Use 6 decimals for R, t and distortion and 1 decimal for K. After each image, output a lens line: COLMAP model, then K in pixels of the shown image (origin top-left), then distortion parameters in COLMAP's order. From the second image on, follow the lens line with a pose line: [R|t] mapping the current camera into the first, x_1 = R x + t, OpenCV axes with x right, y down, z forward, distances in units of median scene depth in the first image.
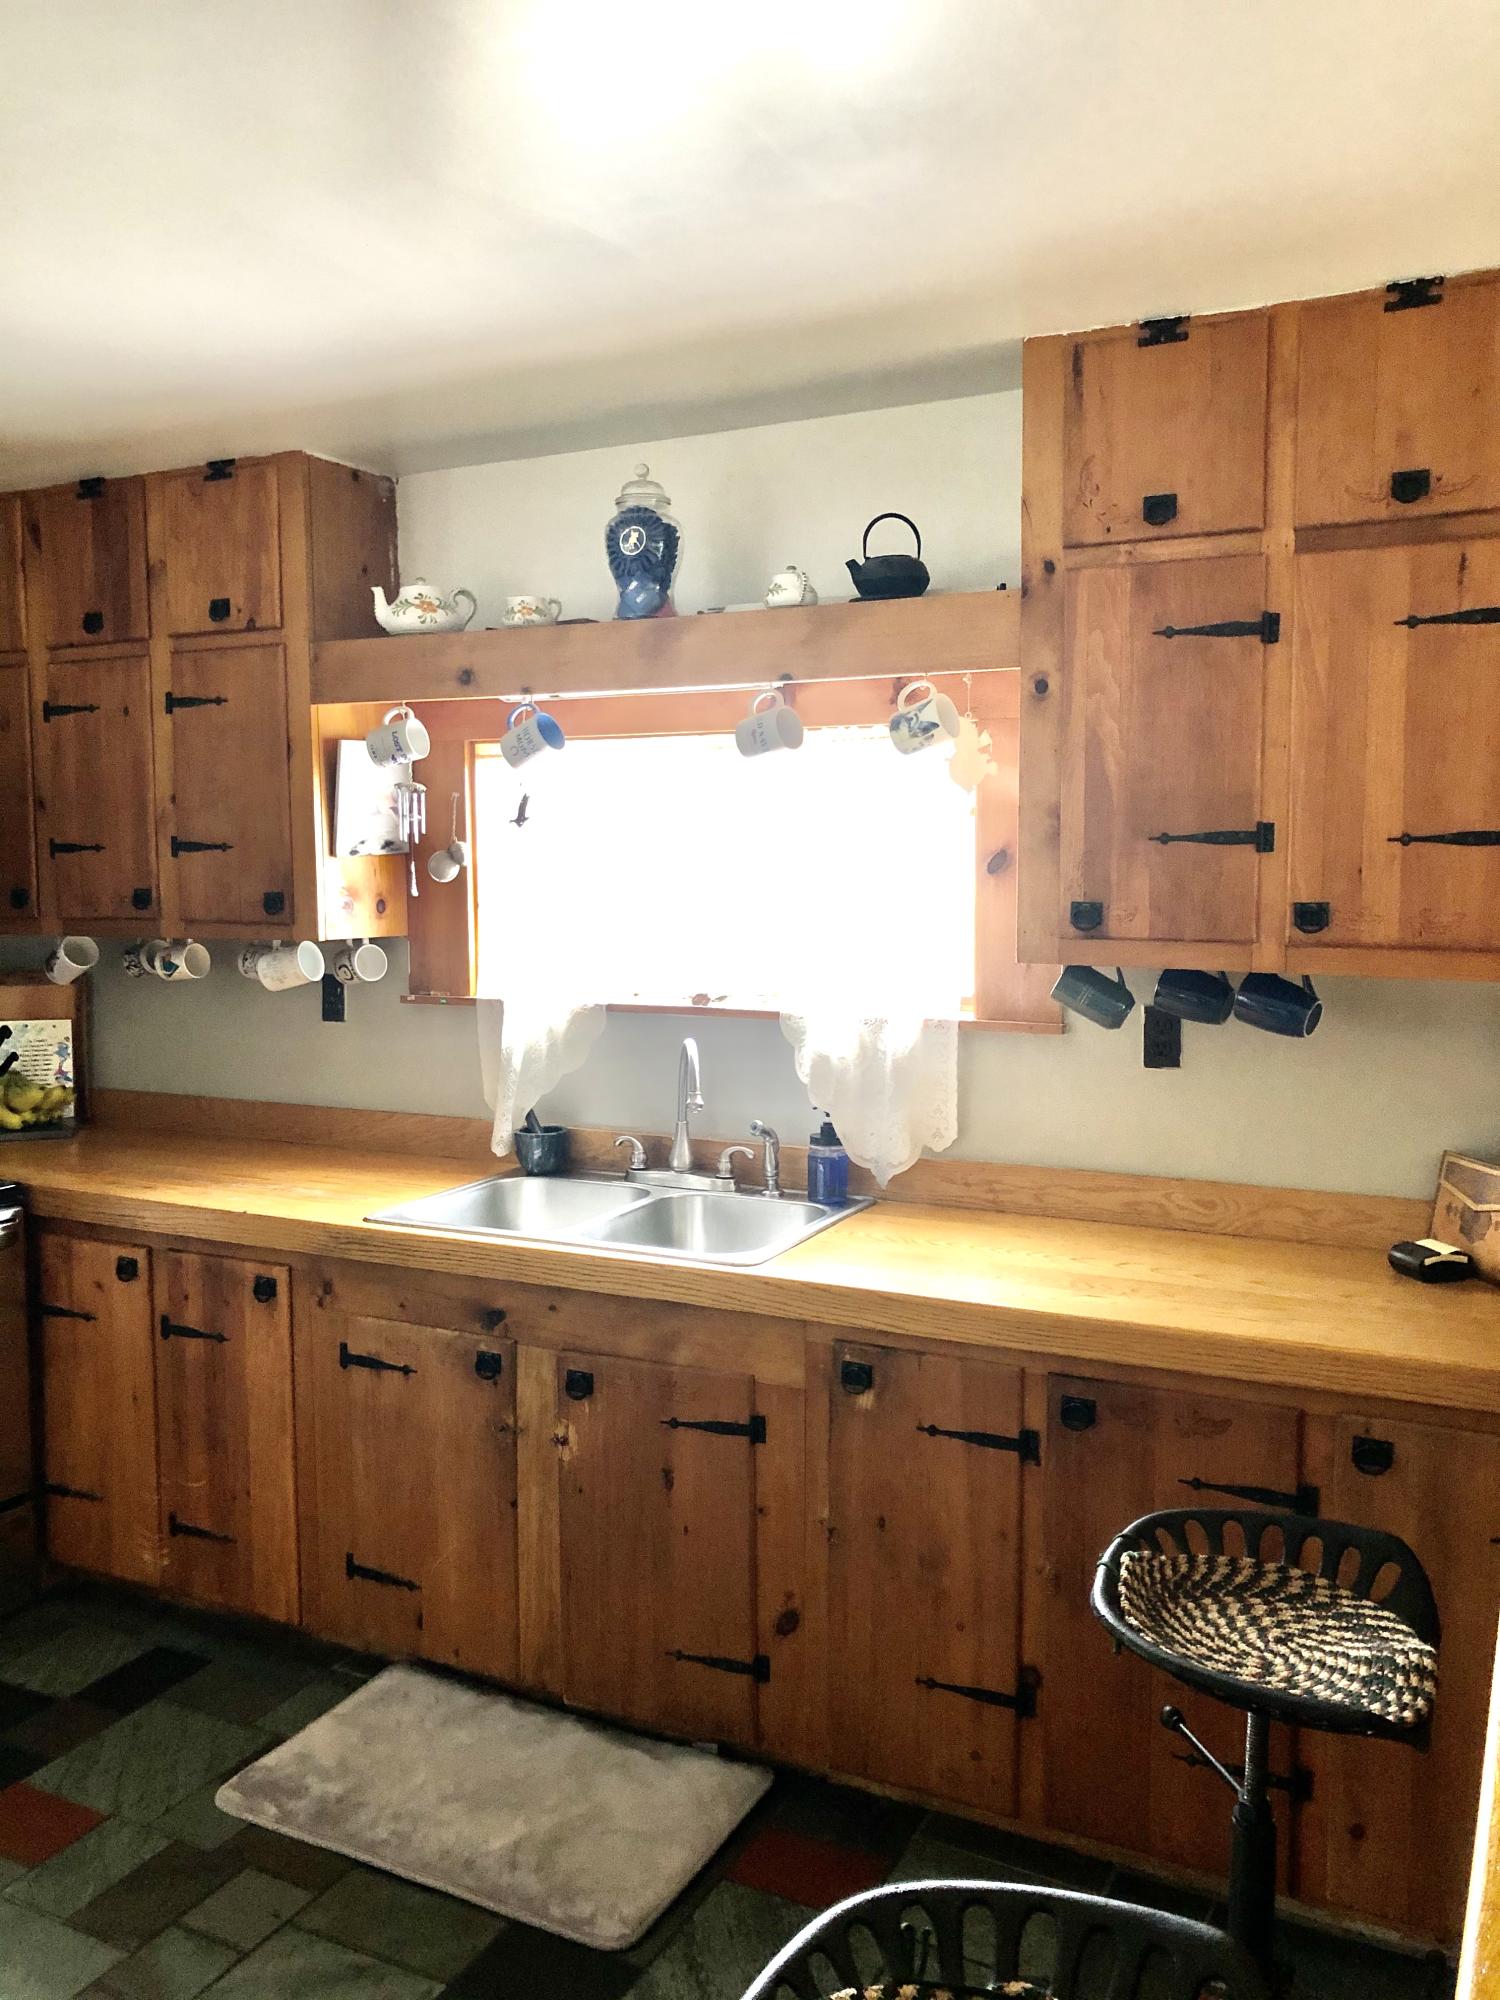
lens RADIAL K [[1621.1, 0, 755.0], [0, 1621.1, 987.9], [0, 0, 1]] dist [0.056230, -0.094420]
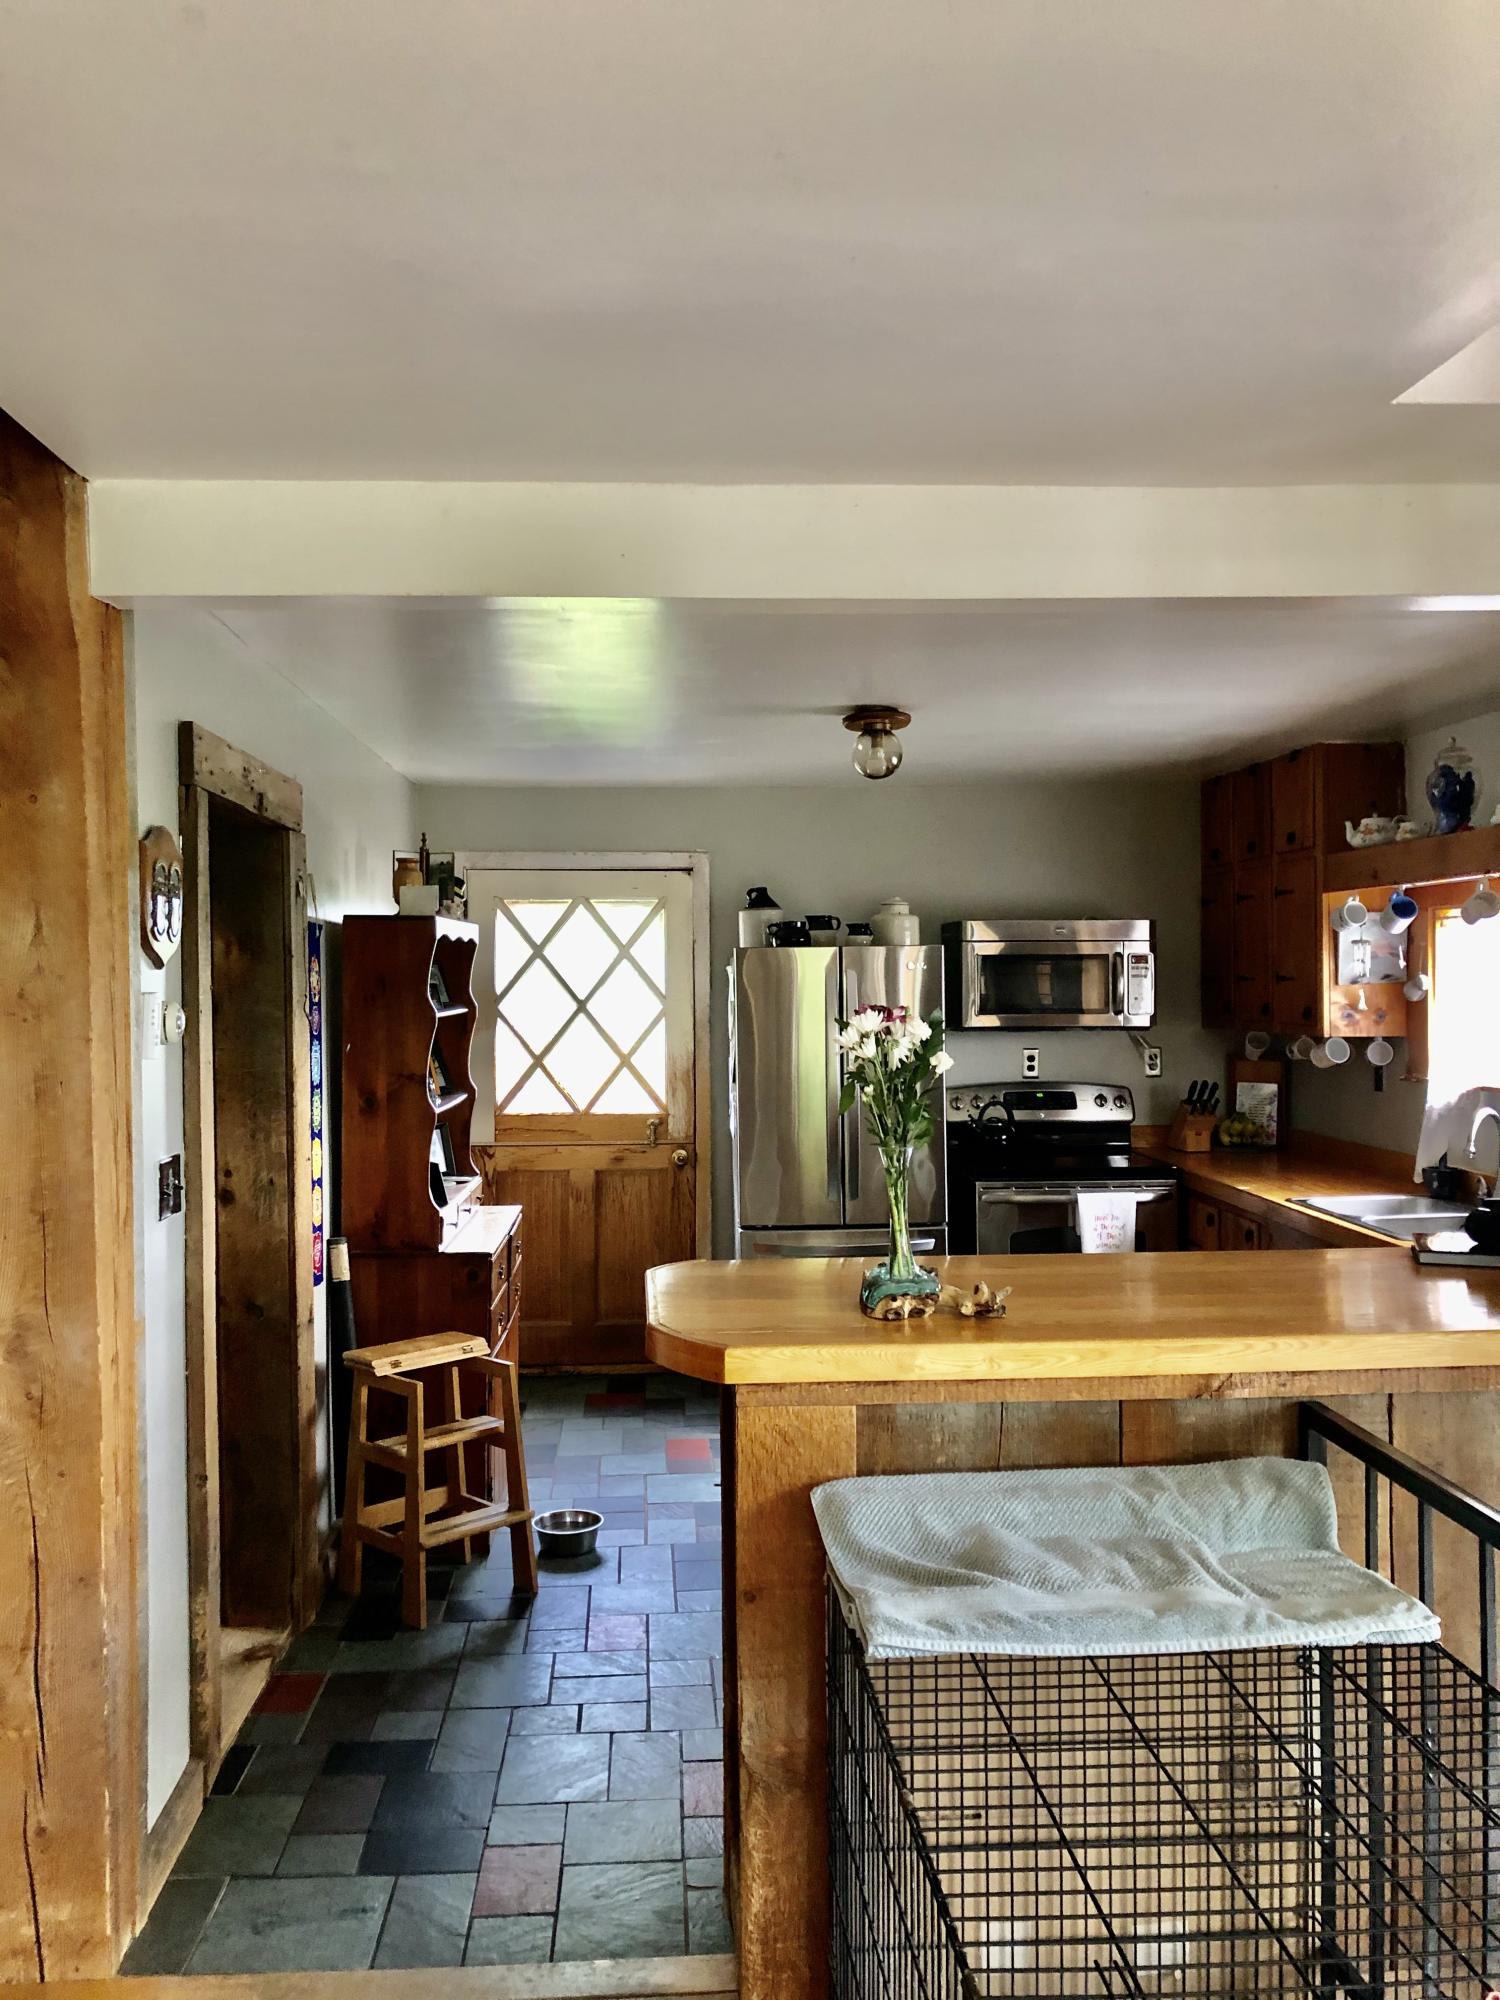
lens RADIAL K [[1645.9, 0, 744.1], [0, 1645.9, 1005.4], [0, 0, 1]] dist [0.154467, -0.438815]
pose [[0.510384, 0.015259, -0.859811, 0.832444], [-0.063423, 0.997788, -0.019941, 0.009077], [0.857604, 0.064709, 0.510223, -0.333101]]
